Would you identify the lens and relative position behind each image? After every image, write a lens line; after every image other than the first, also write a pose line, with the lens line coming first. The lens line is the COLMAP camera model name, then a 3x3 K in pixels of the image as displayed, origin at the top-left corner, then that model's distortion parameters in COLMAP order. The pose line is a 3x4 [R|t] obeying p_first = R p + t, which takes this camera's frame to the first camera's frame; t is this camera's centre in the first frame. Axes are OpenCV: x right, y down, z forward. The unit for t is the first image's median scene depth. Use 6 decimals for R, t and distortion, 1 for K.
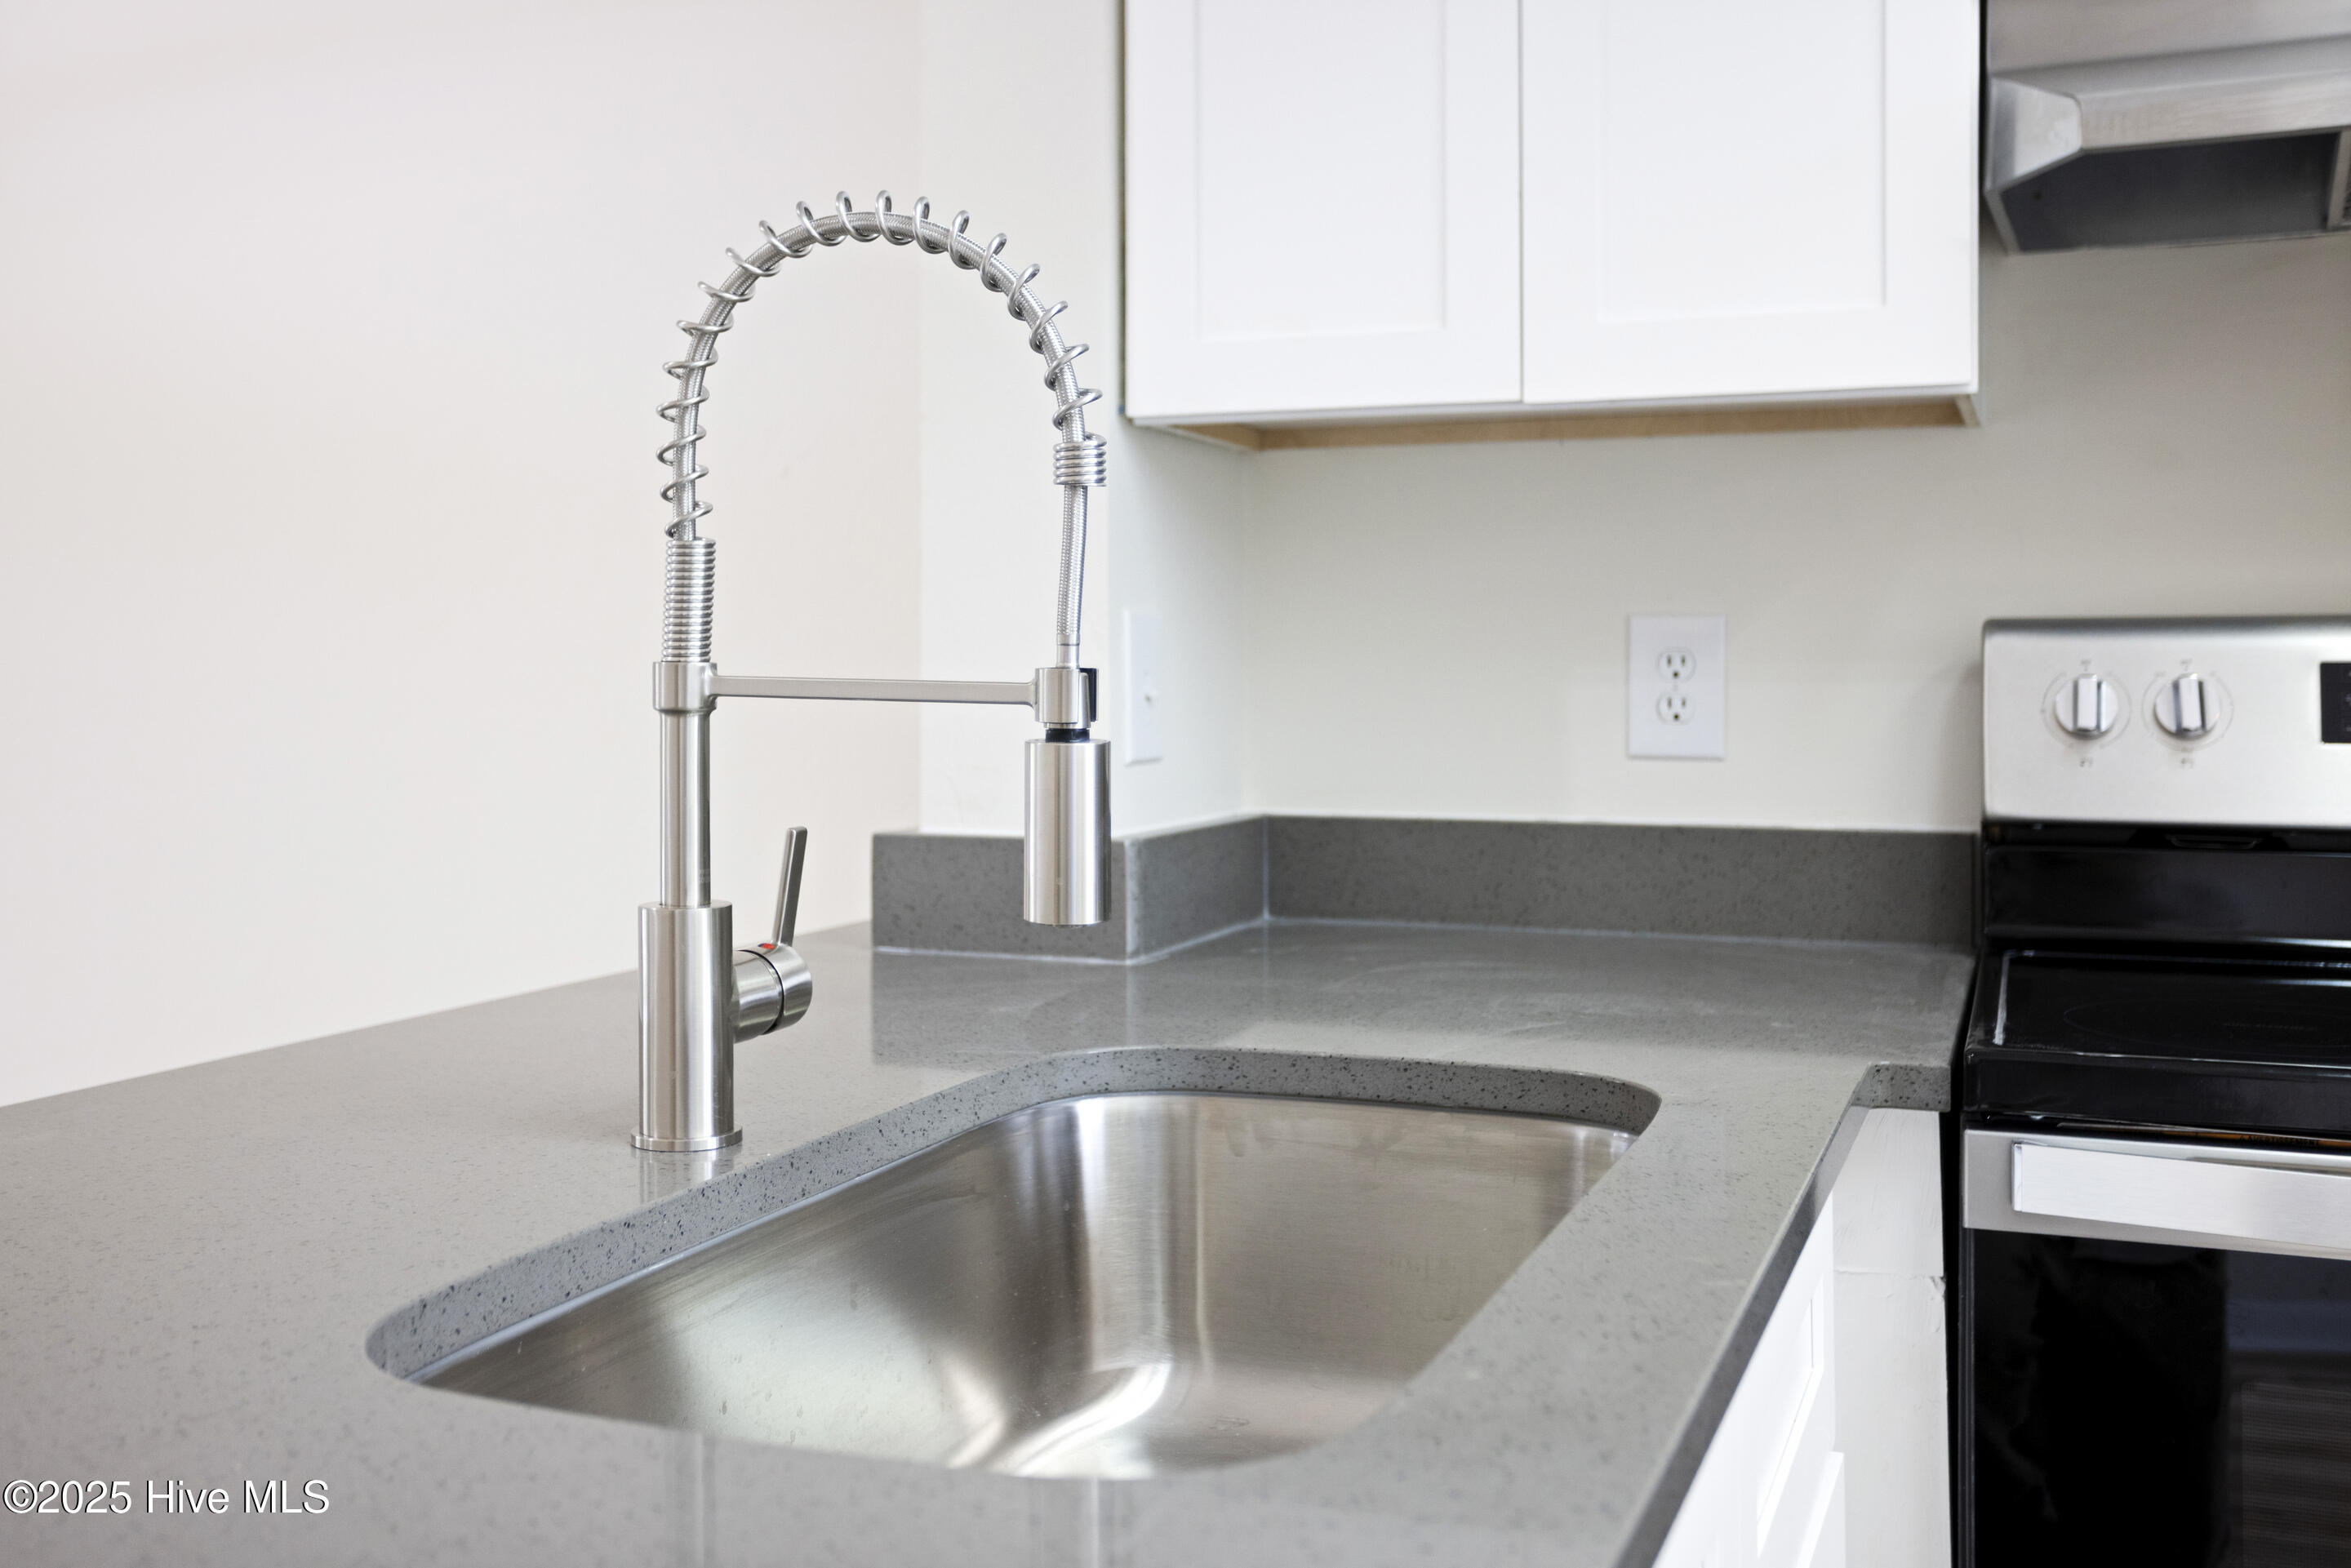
lens RADIAL K [[2266.0, 0, 1175.5], [0, 2266.0, 784.0], [0, 0, 1]] dist [-0.000263, 0.000849]
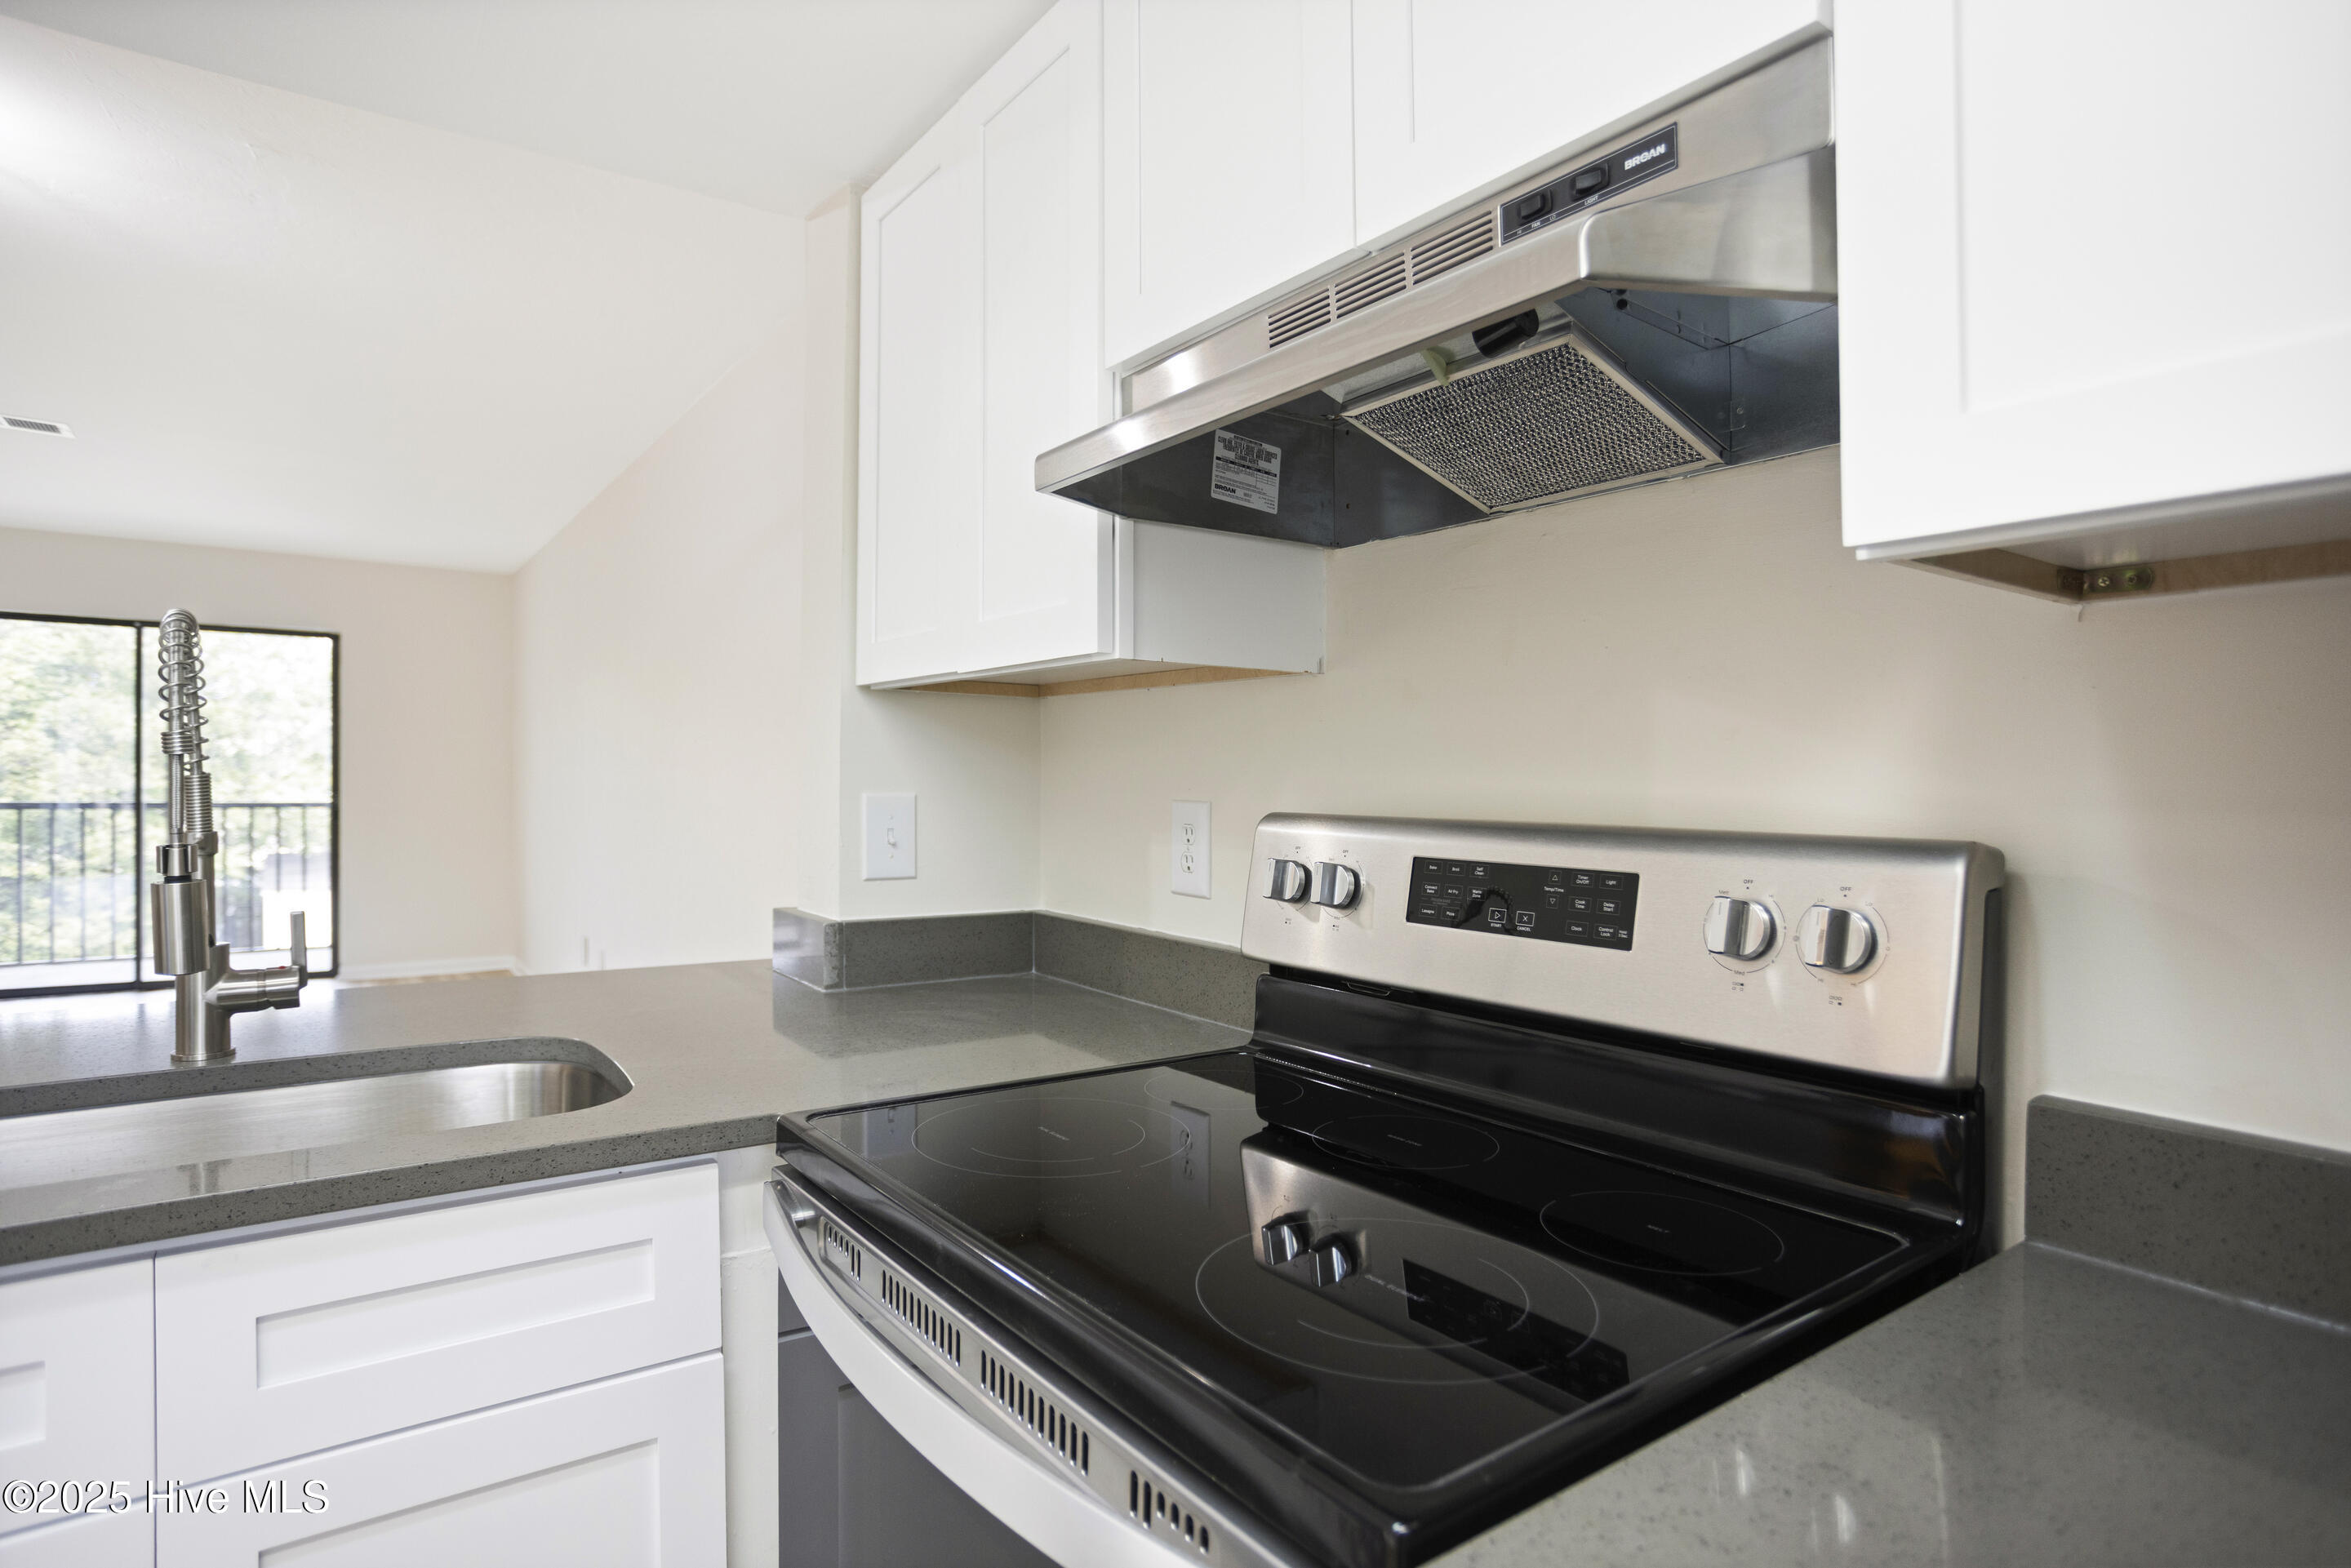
lens RADIAL K [[1215.0, 0, 1175.5], [0, 1215.0, 784.0], [0, 0, 1]] dist [0.000926, 0.000752]
pose [[0.820016, 0.016338, -0.572107, 0.684088], [-0.049384, 0.997884, -0.042287, -0.051424], [0.570206, 0.062929, 0.819088, 0.320806]]
